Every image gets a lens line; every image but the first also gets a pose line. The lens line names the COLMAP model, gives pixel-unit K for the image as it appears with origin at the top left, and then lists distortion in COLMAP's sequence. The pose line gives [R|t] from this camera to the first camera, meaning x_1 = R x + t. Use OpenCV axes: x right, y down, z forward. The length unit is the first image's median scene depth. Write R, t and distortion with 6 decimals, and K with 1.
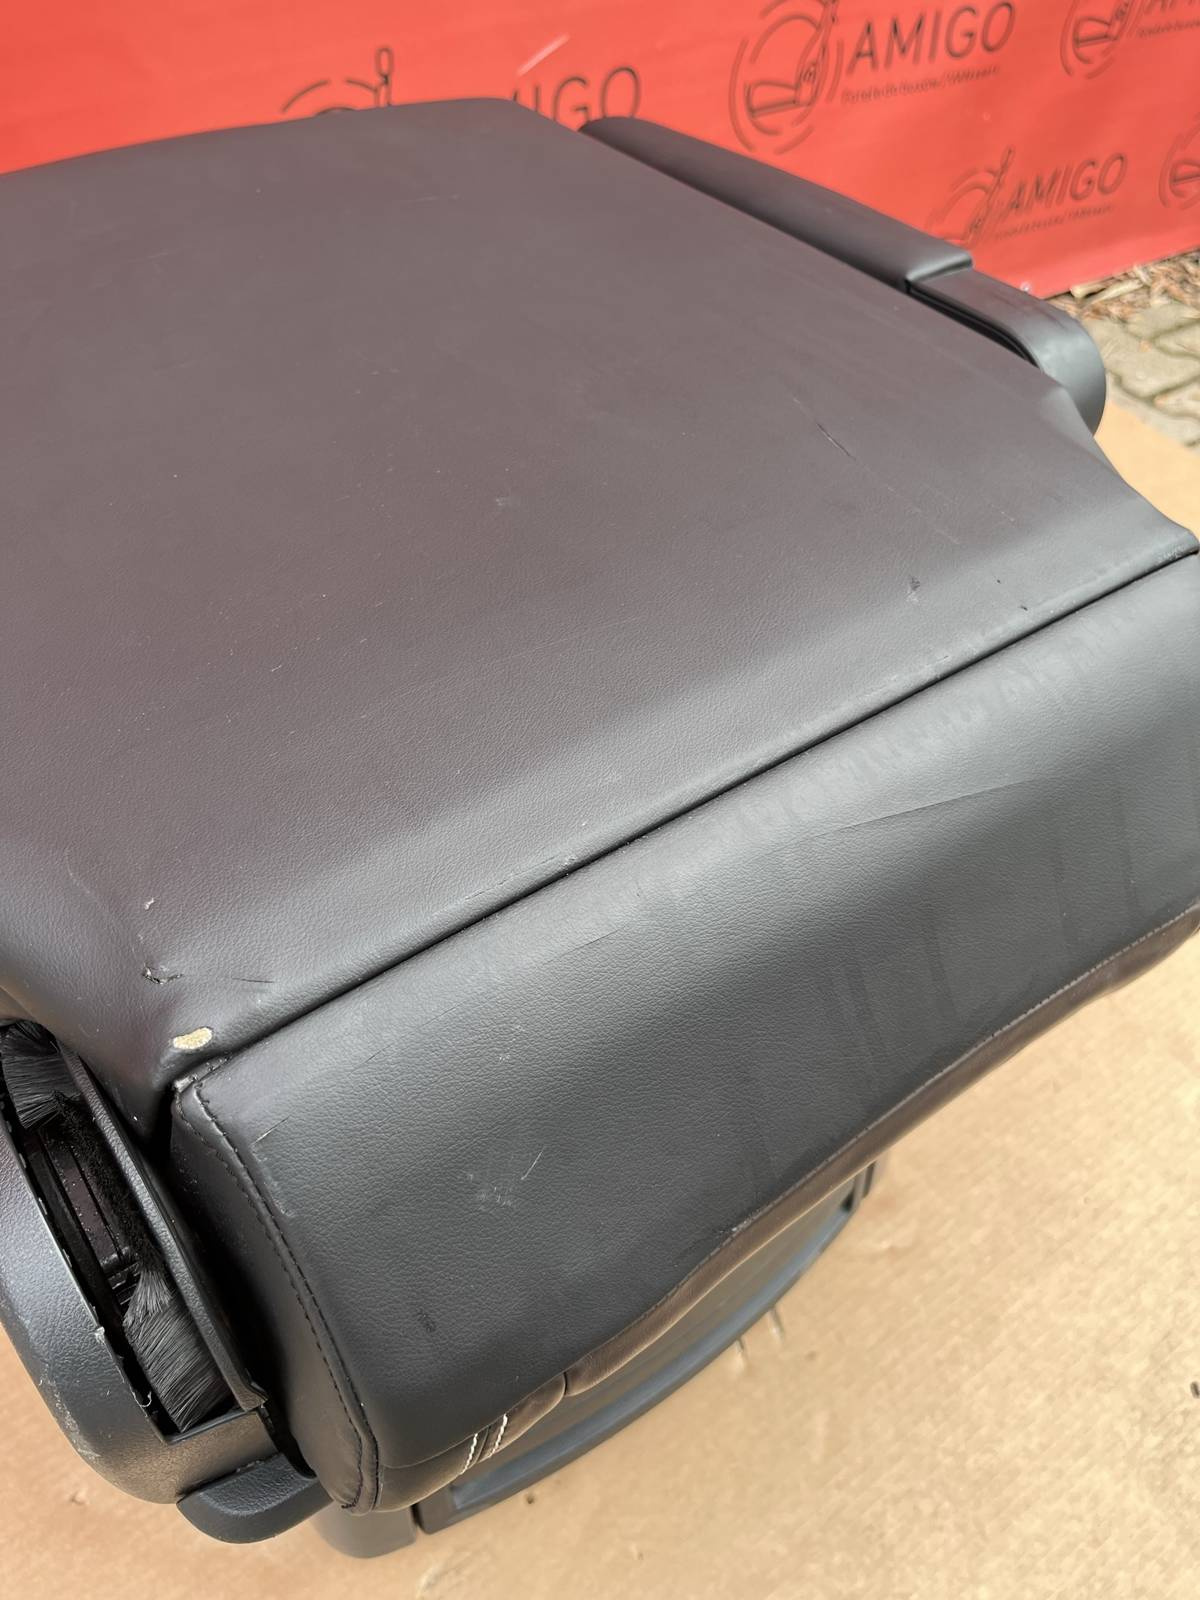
lens RADIAL K [[1226.1, 0, 608.2], [0, 1226.1, 771.9], [0, 0, 1]] dist [0.061806, -0.097130]
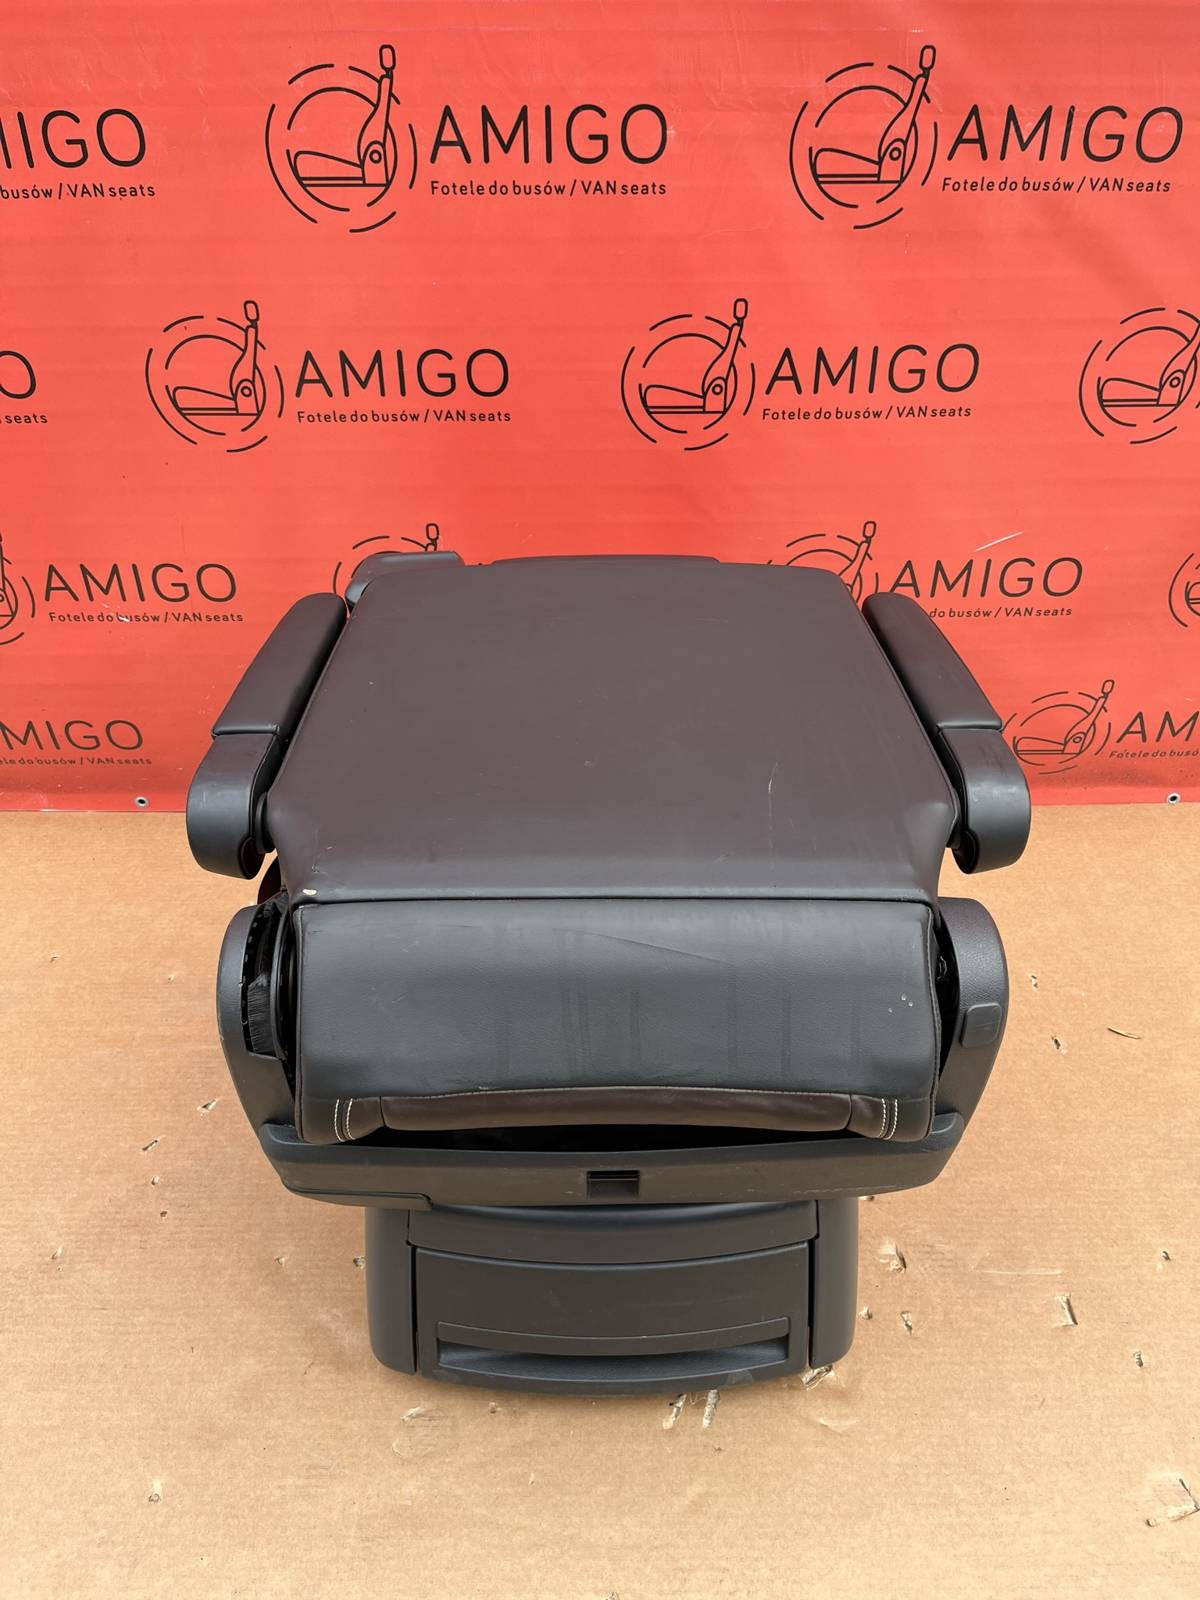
lens RADIAL K [[1226.1, 0, 627.8], [0, 1226.1, 774.9], [0, 0, 1]] dist [0.061806, -0.097130]
pose [[0.822725, 0.270280, -0.500073, 0.618815], [-0.383705, 0.913124, -0.137749, 0.035280], [0.419398, 0.305210, 0.854958, -0.442907]]
